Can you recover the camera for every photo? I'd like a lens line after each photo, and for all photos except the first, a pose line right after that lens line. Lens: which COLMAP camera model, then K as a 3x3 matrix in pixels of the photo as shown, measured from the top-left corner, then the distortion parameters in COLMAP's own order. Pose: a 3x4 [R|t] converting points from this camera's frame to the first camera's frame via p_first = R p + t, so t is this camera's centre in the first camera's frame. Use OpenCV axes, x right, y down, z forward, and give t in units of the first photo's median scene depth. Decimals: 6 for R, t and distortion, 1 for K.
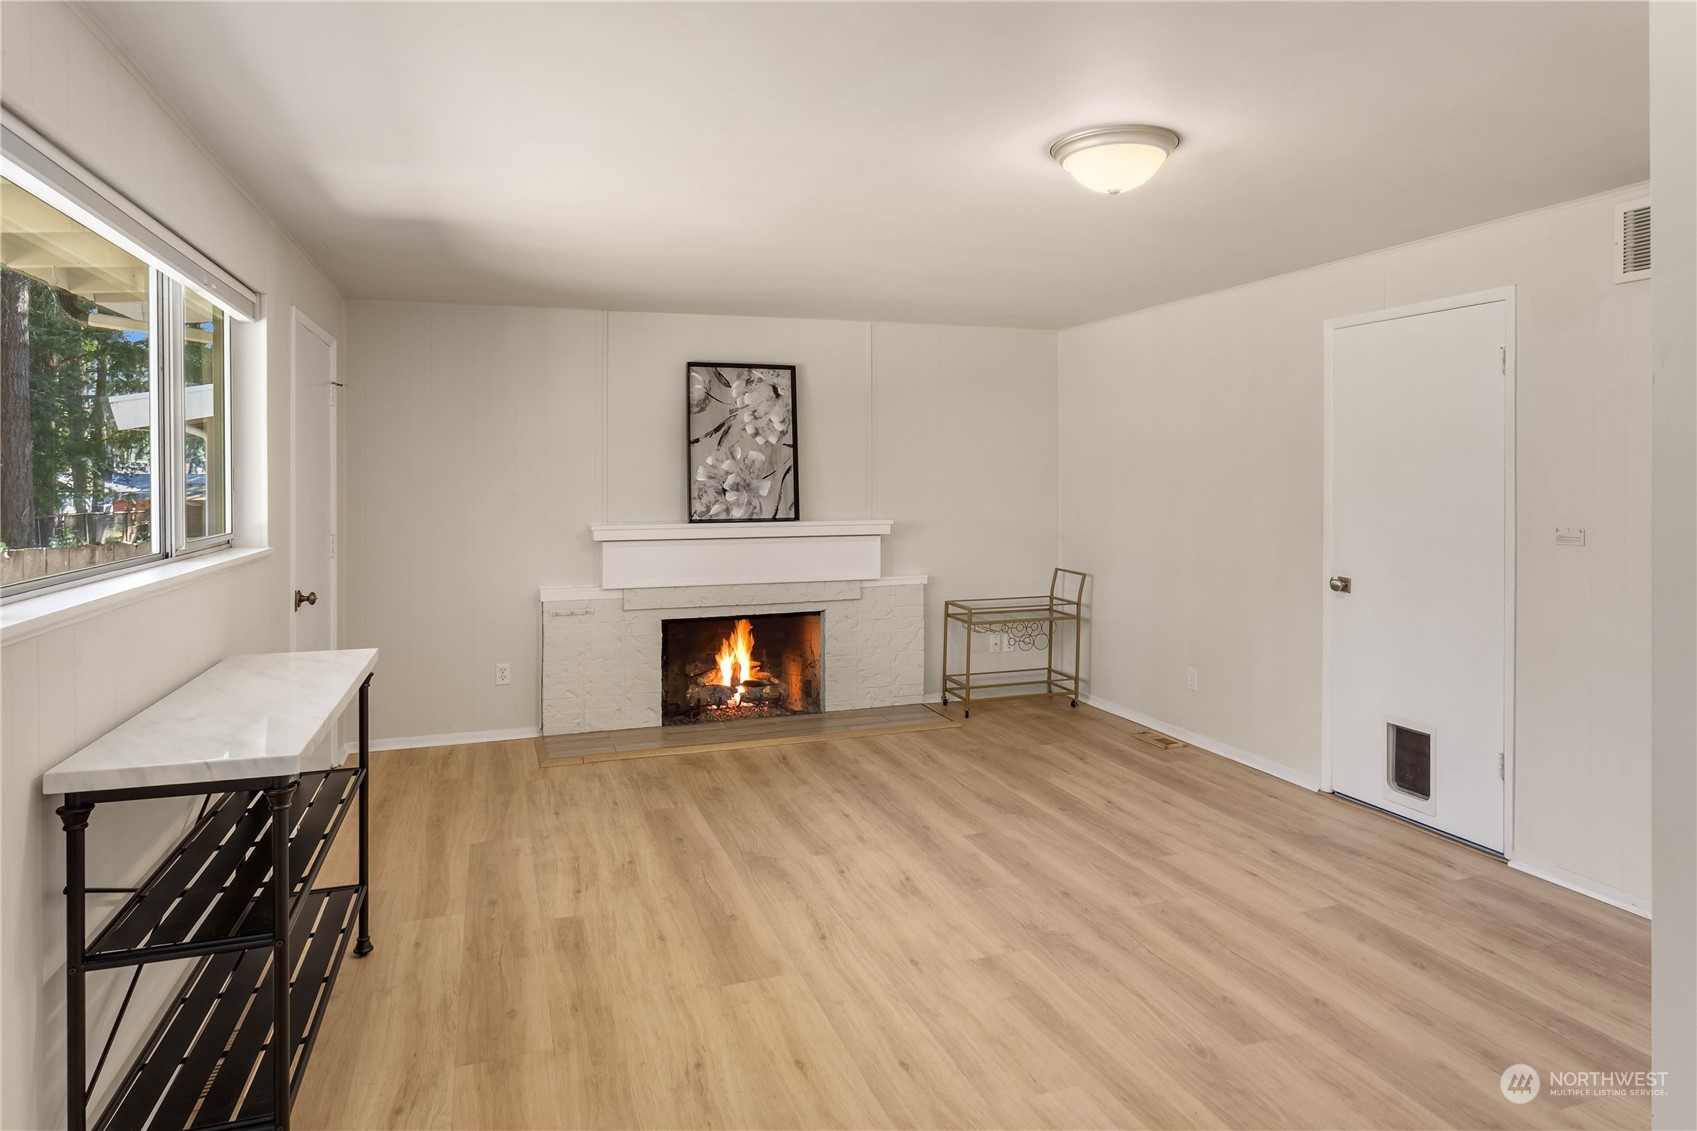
lens RADIAL K [[1026.8, 0, 764.9], [0, 1026.8, 481.5], [0, 0, 1]] dist [-0.004260, -0.000913]
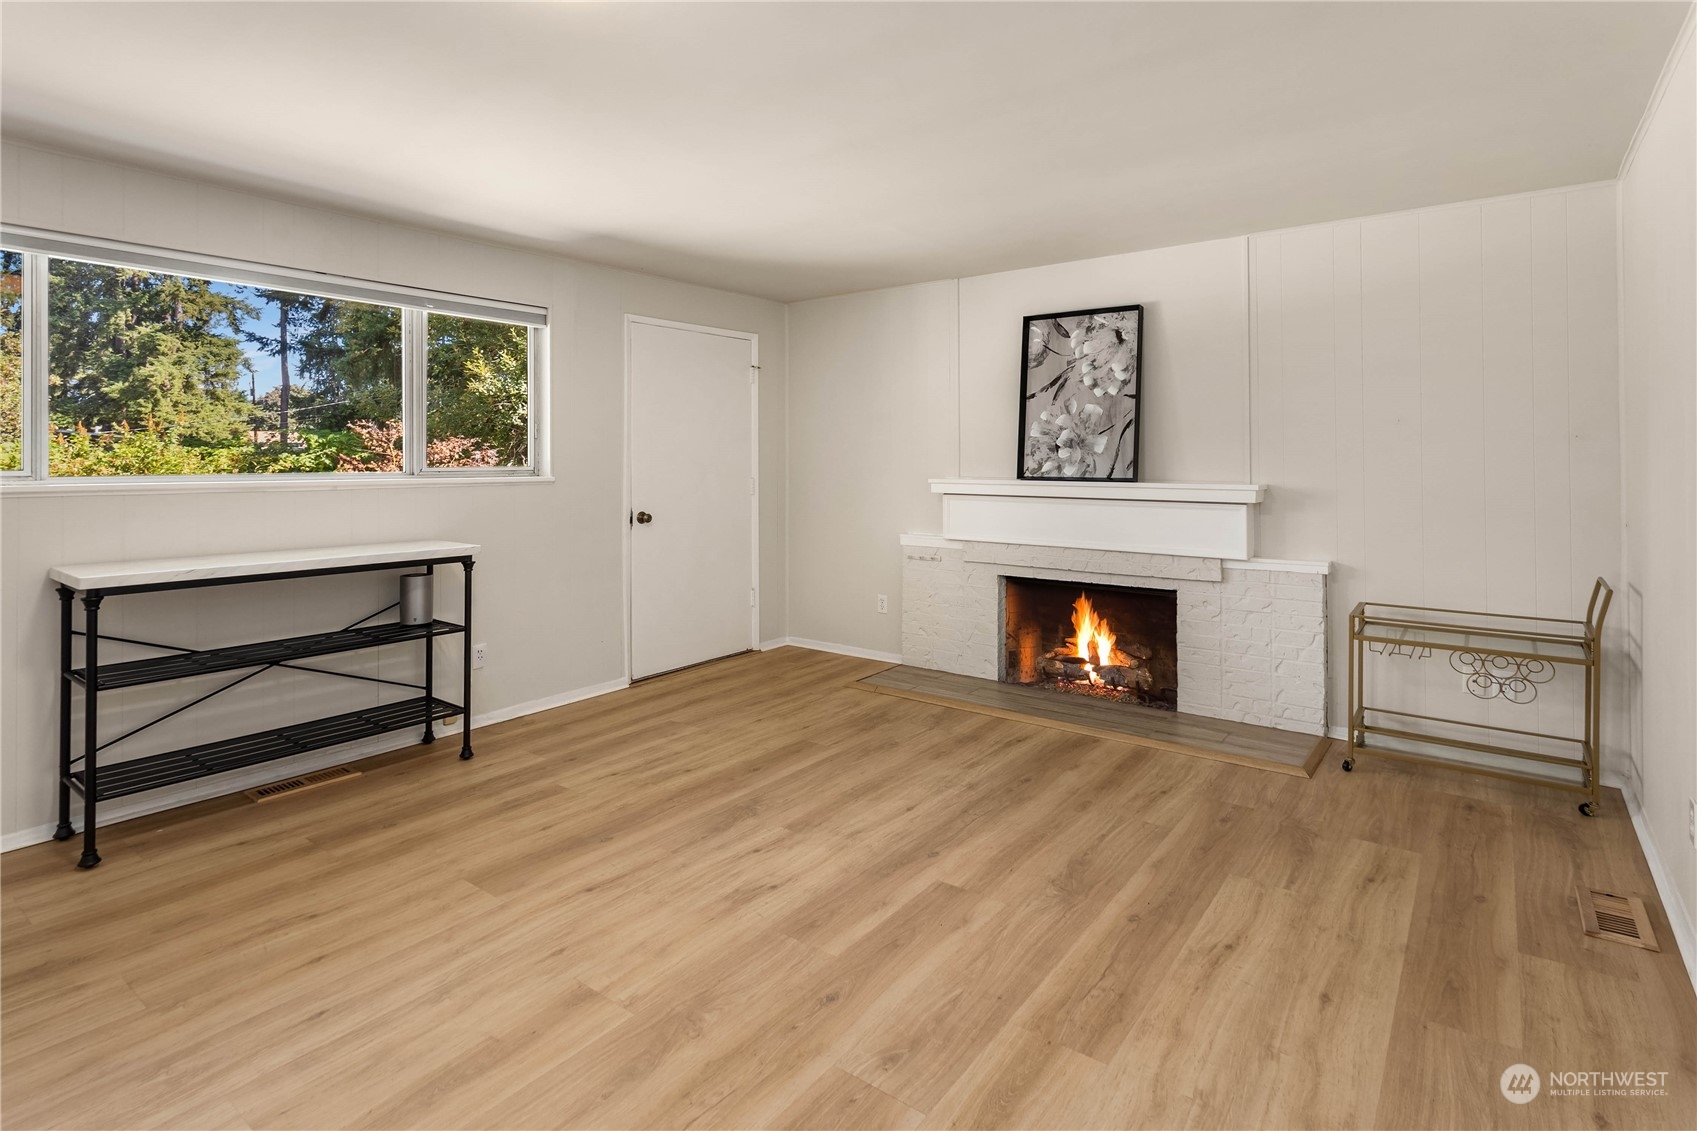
lens RADIAL K [[807.1, 0, 849.6], [0, 807.1, 445.4], [0, 0, 1]] dist [0.002813, 0.000659]
pose [[0.593148, -0.006426, -0.805068, 0.449343], [-0.008067, 0.999871, -0.013925, 0.019403], [0.805053, 0.014754, 0.593020, 0.407113]]
